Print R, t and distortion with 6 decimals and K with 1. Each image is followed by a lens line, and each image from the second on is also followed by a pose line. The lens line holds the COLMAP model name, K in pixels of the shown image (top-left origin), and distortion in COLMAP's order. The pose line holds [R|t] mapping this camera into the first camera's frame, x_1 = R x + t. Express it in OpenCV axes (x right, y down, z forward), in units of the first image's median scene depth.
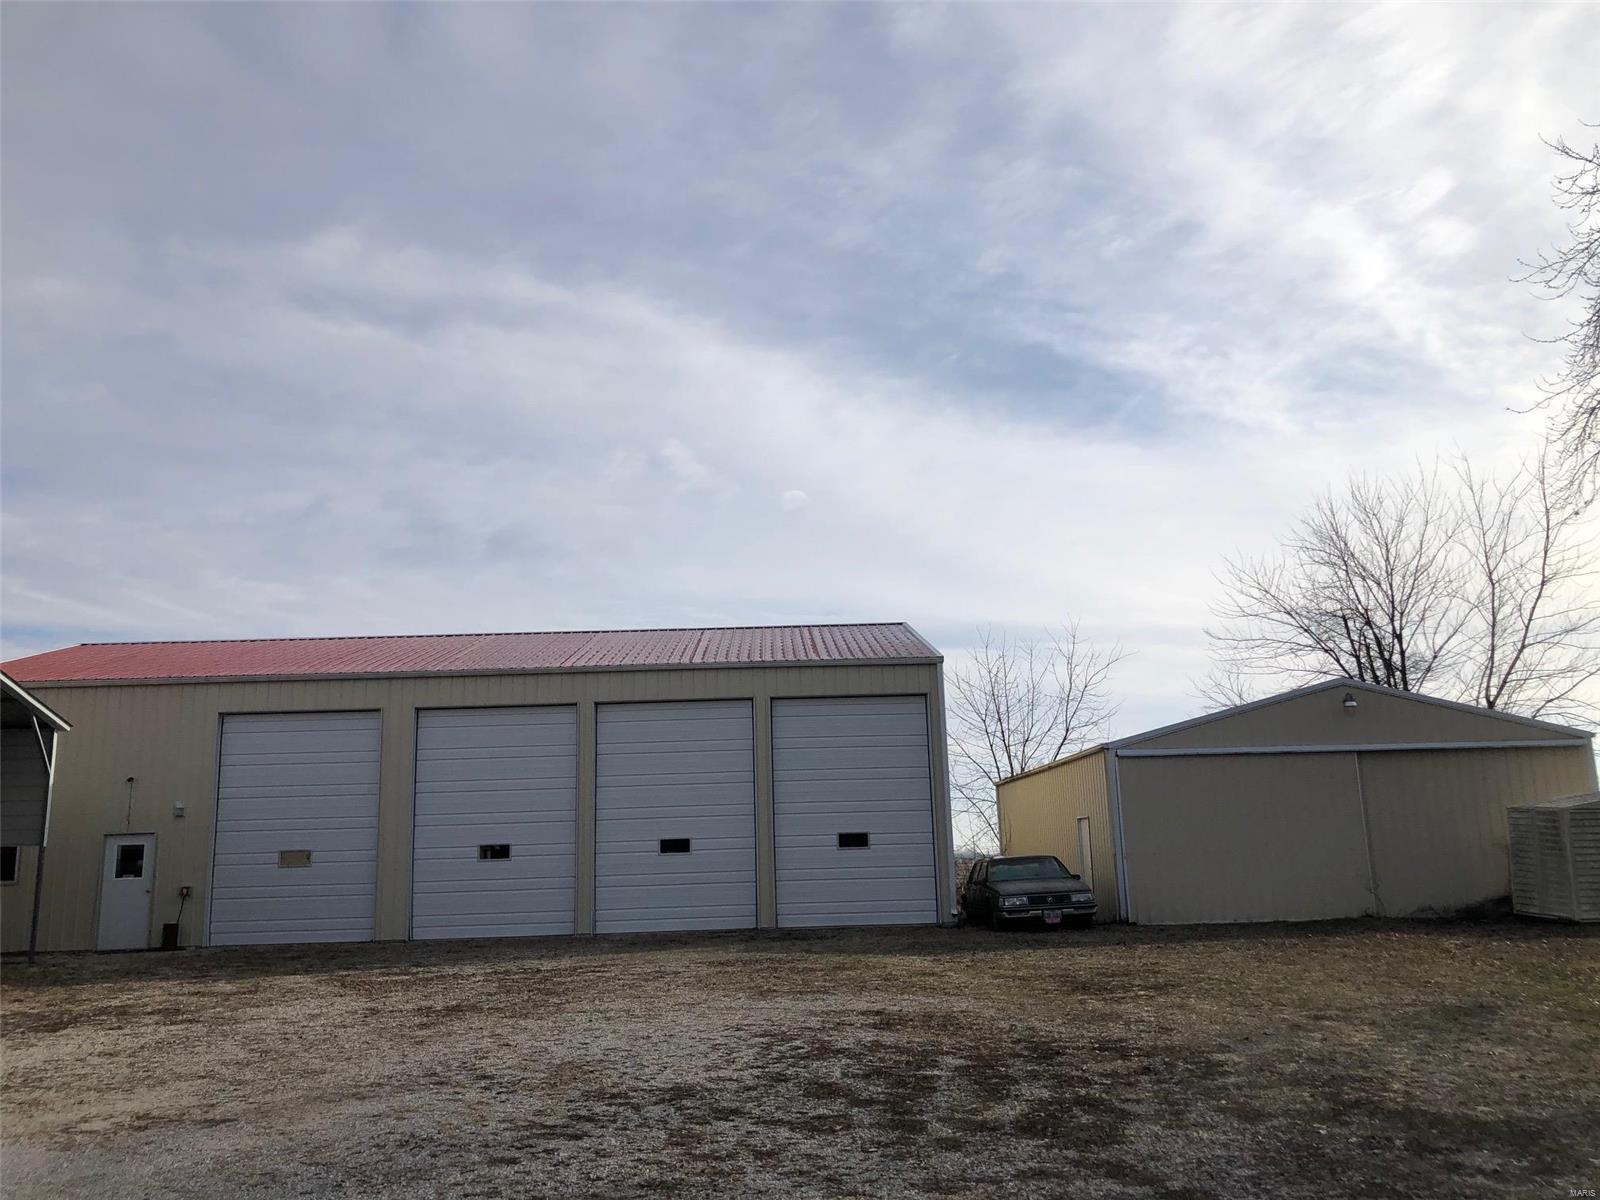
lens RADIAL K [[1385.3, 0, 800.0], [0, 1385.3, 600.0], [0, 0, 1]] dist [0.038222, 0.009725]
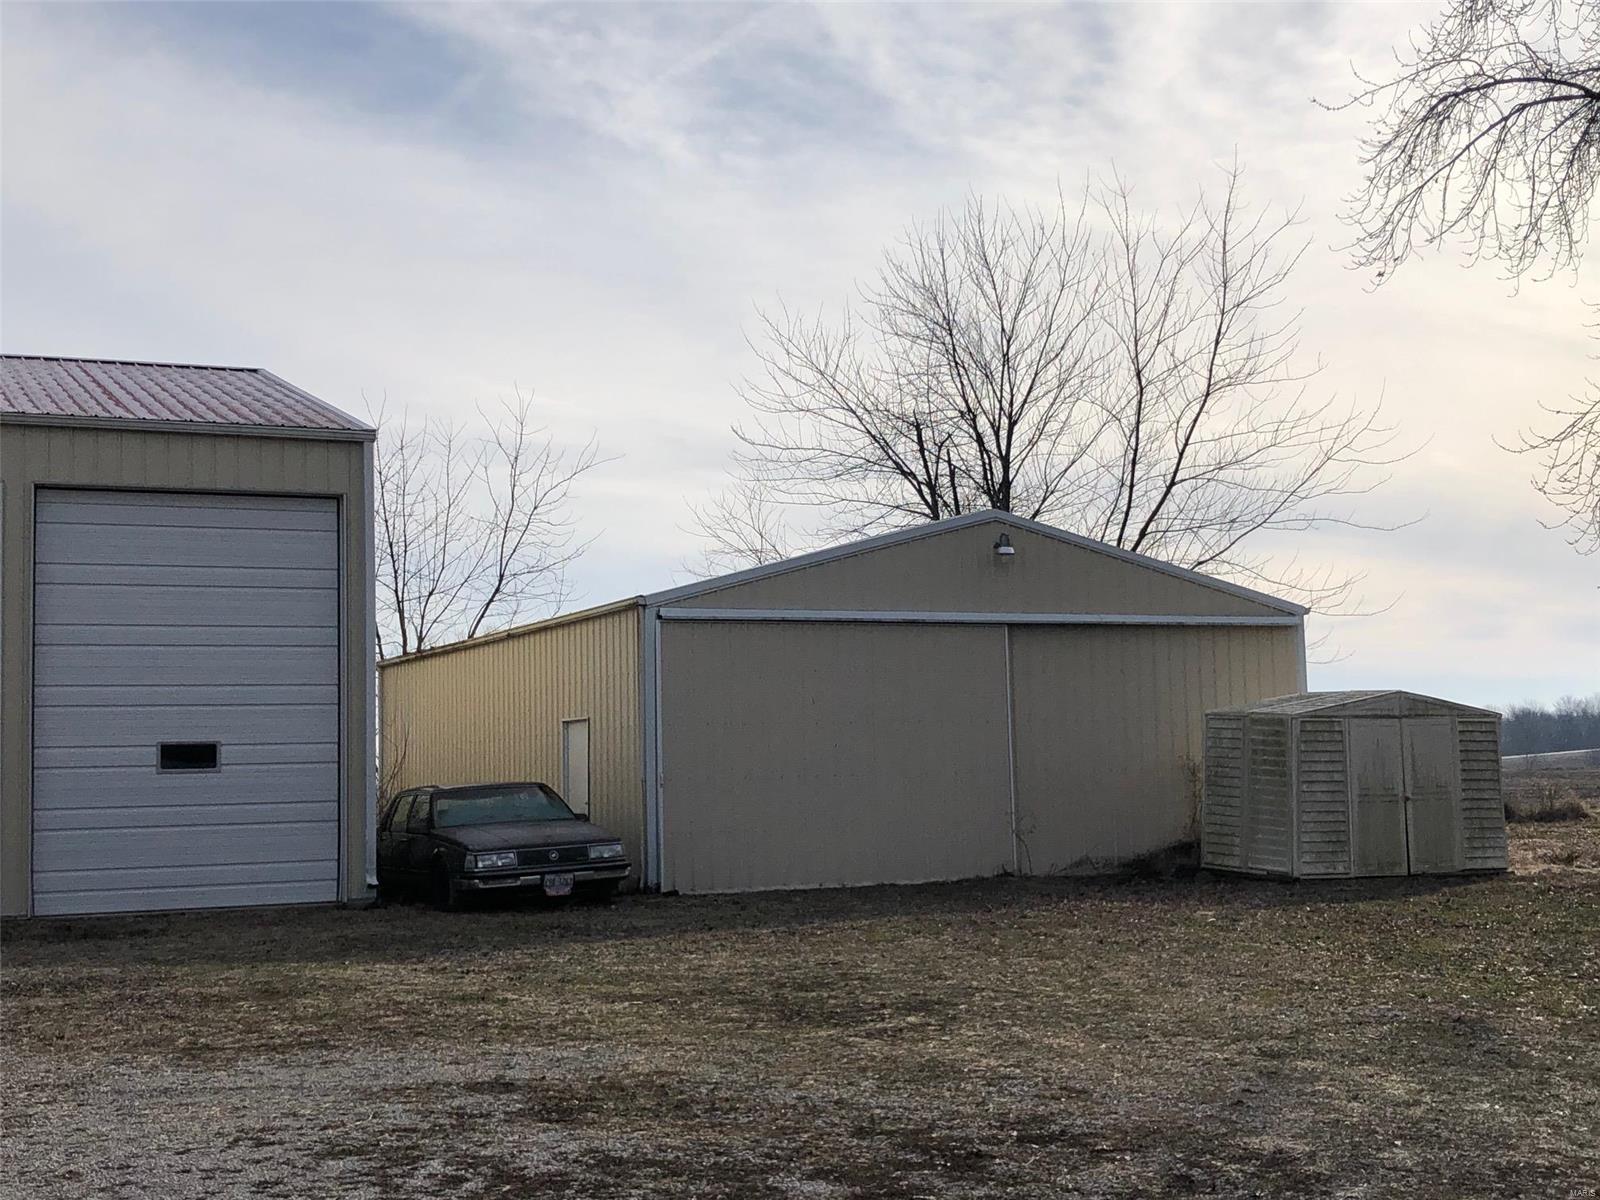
lens RADIAL K [[2126.2, 0, 804.5], [0, 2126.2, 603.0], [0, 0, 1]] dist [0.205737, -0.666244]
pose [[0.912452, 0.039980, 0.407225, -0.086590], [-0.079176, 0.993657, 0.079852, 0.026930], [-0.401450, -0.105104, 0.909830, 0.137644]]
